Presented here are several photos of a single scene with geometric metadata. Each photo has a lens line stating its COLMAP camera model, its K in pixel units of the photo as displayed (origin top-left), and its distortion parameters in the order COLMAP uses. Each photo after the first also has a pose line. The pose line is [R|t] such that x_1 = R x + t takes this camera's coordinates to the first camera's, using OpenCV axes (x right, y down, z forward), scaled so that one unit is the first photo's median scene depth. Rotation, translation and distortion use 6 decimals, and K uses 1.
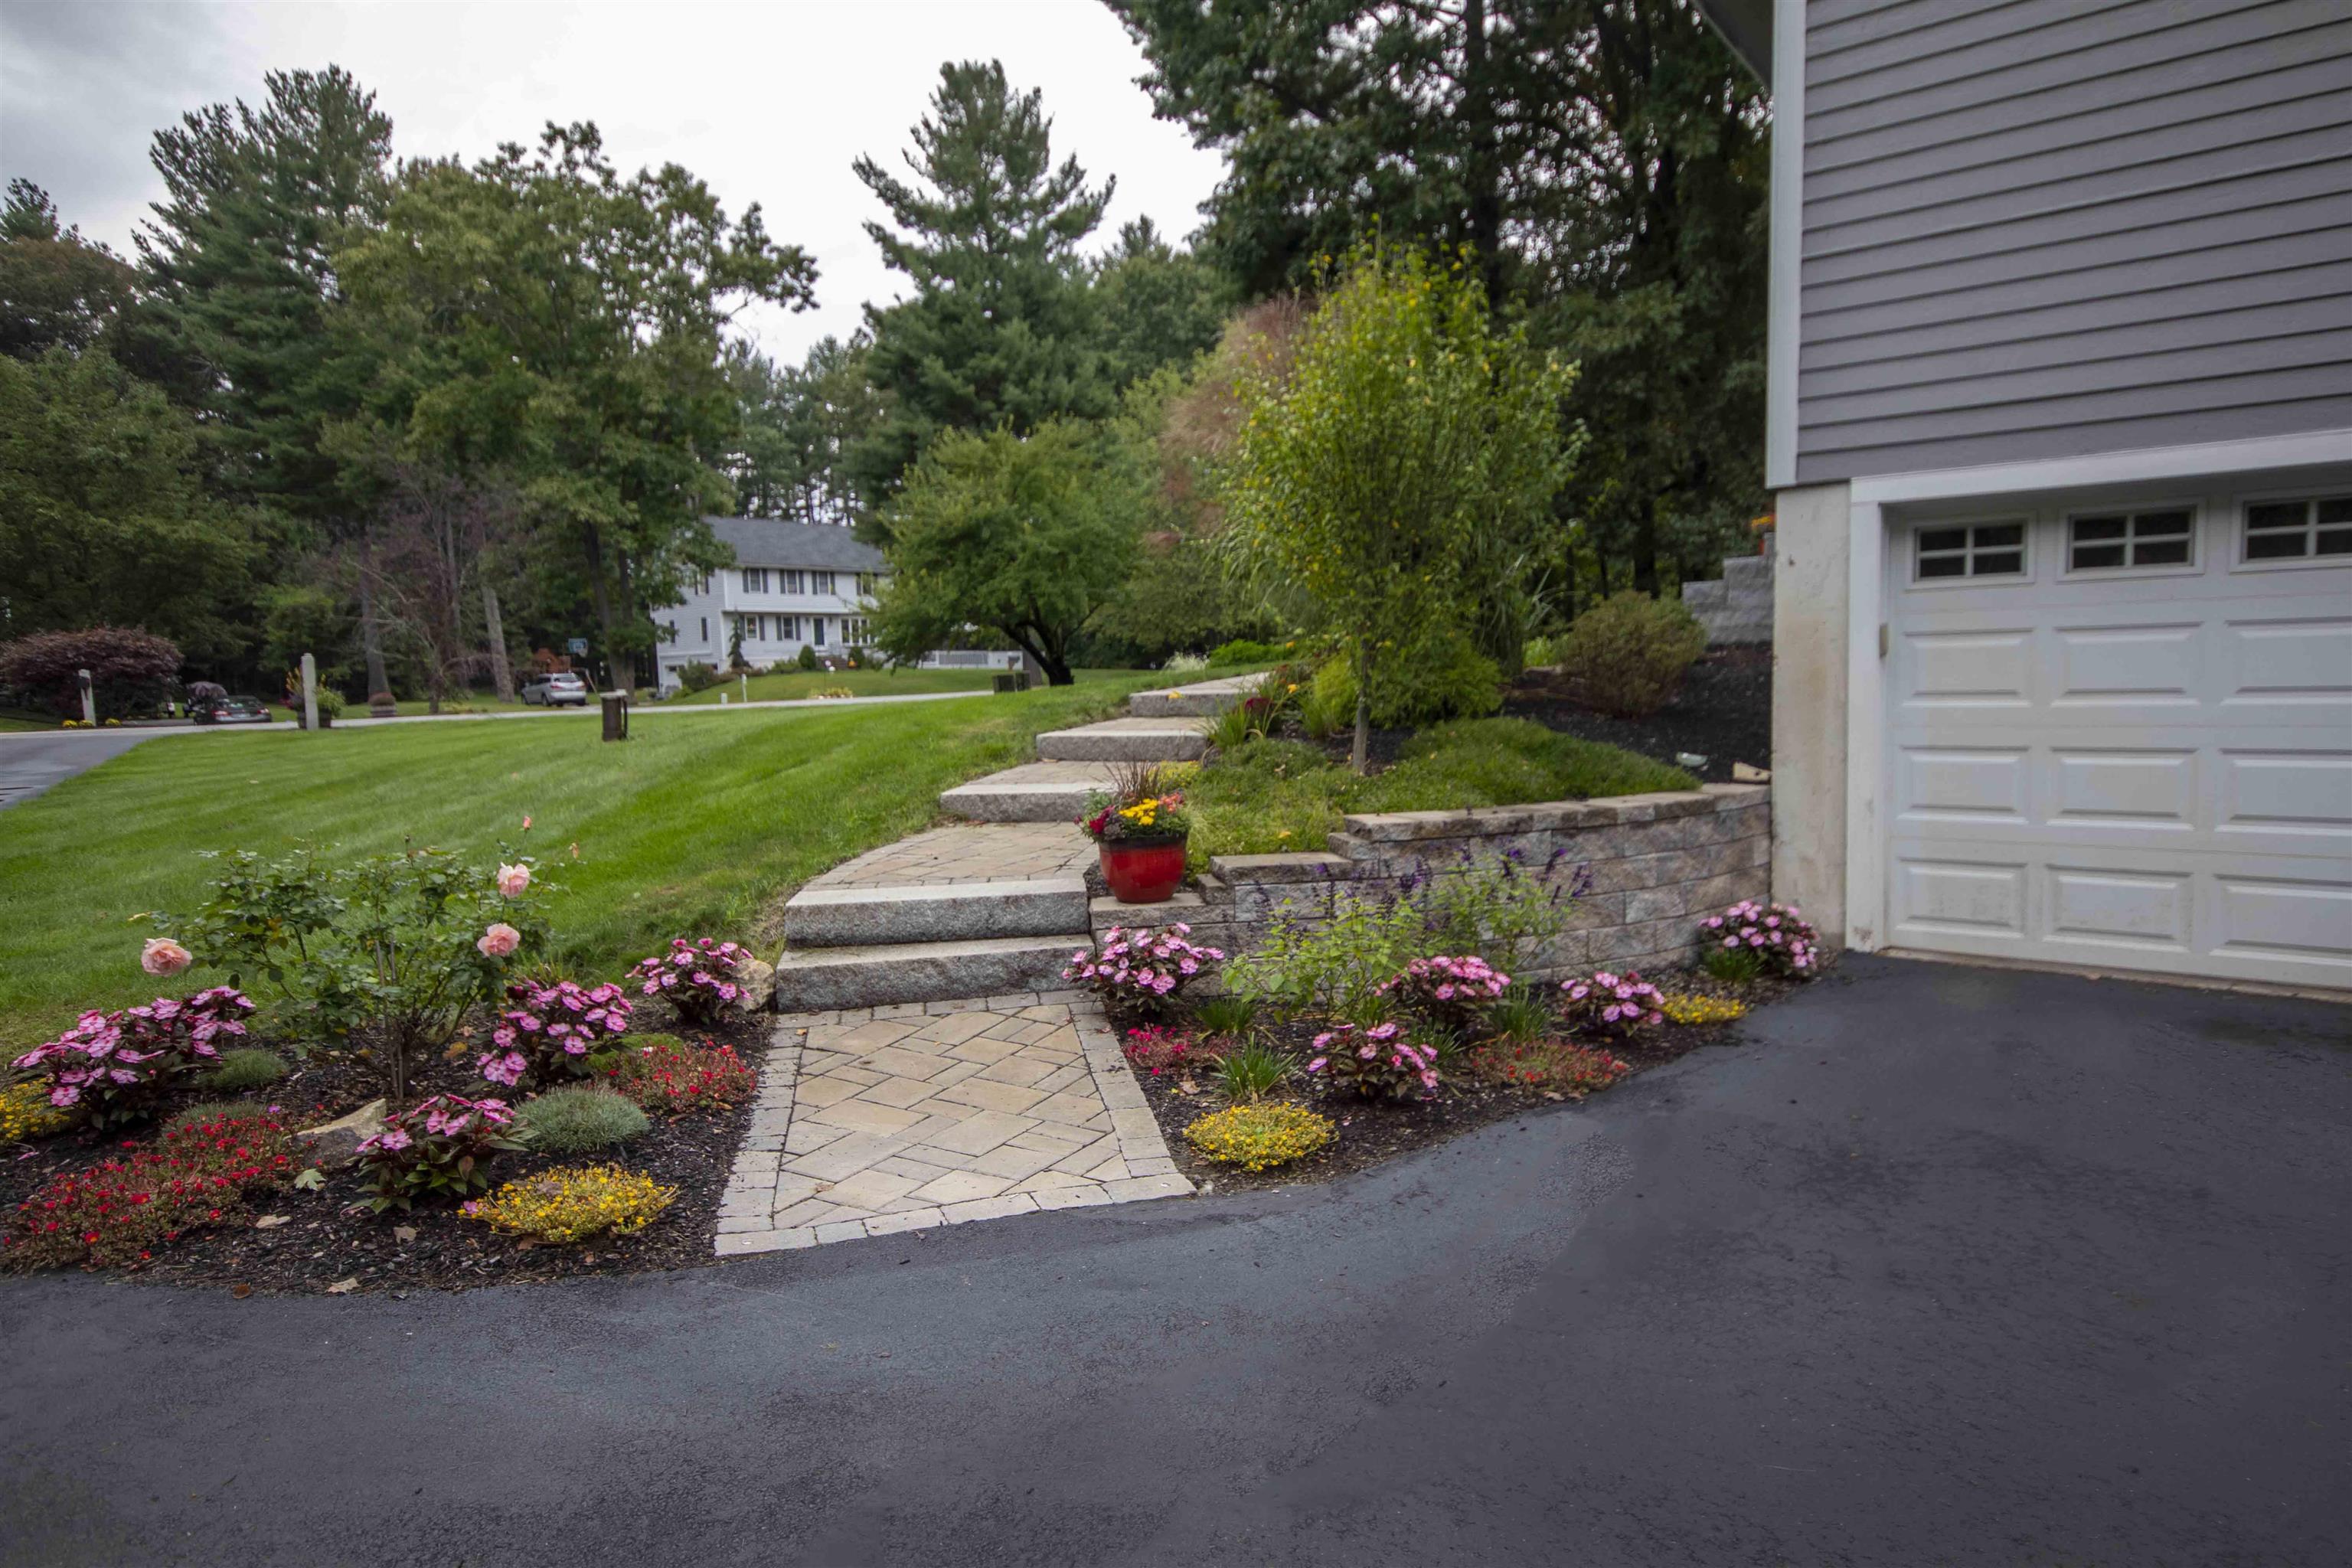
lens RADIAL K [[1424.8, 0, 1176.0], [0, 1424.8, 784.0], [0, 0, 1]] dist [-0.045807, 0.179347]
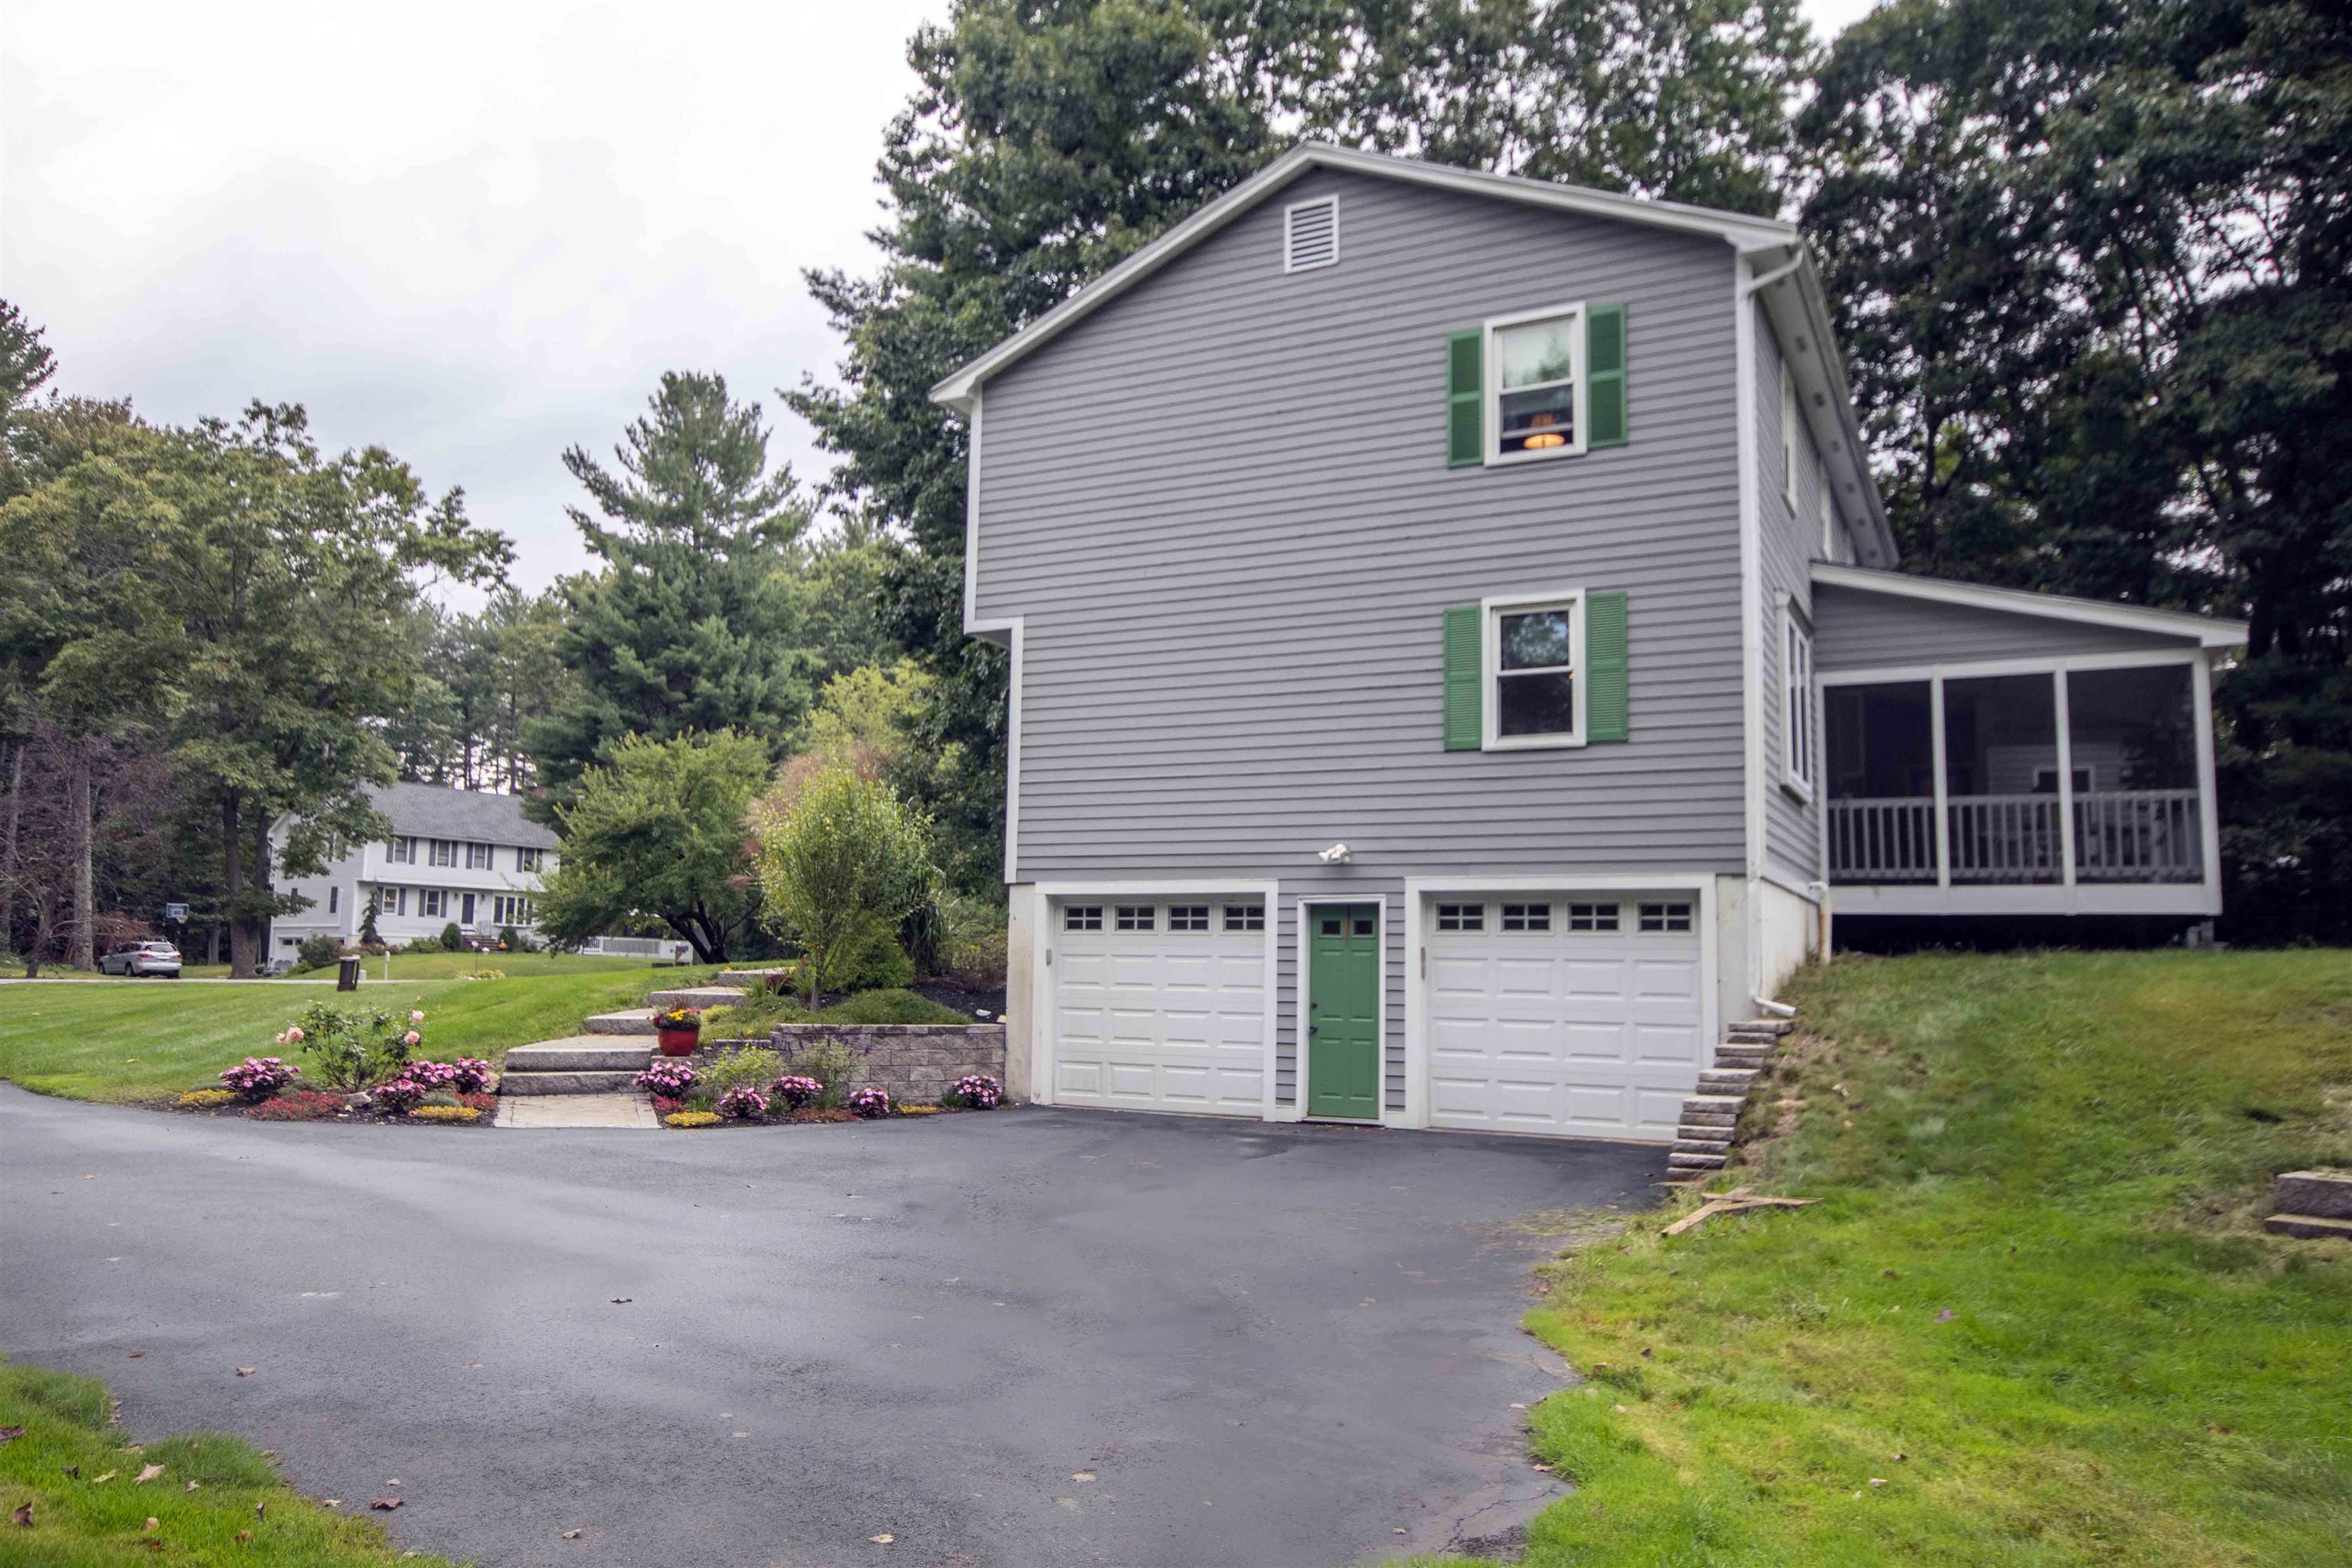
lens RADIAL K [[1589.4, 0, 1176.0], [0, 1589.4, 784.0], [0, 0, 1]] dist [0.004419, 0.031003]
pose [[0.982907, 0.066227, 0.171777, 0.025086], [-0.030629, 0.978878, -0.202137, 0.012426], [-0.181536, 0.193420, 0.964175, -0.140941]]
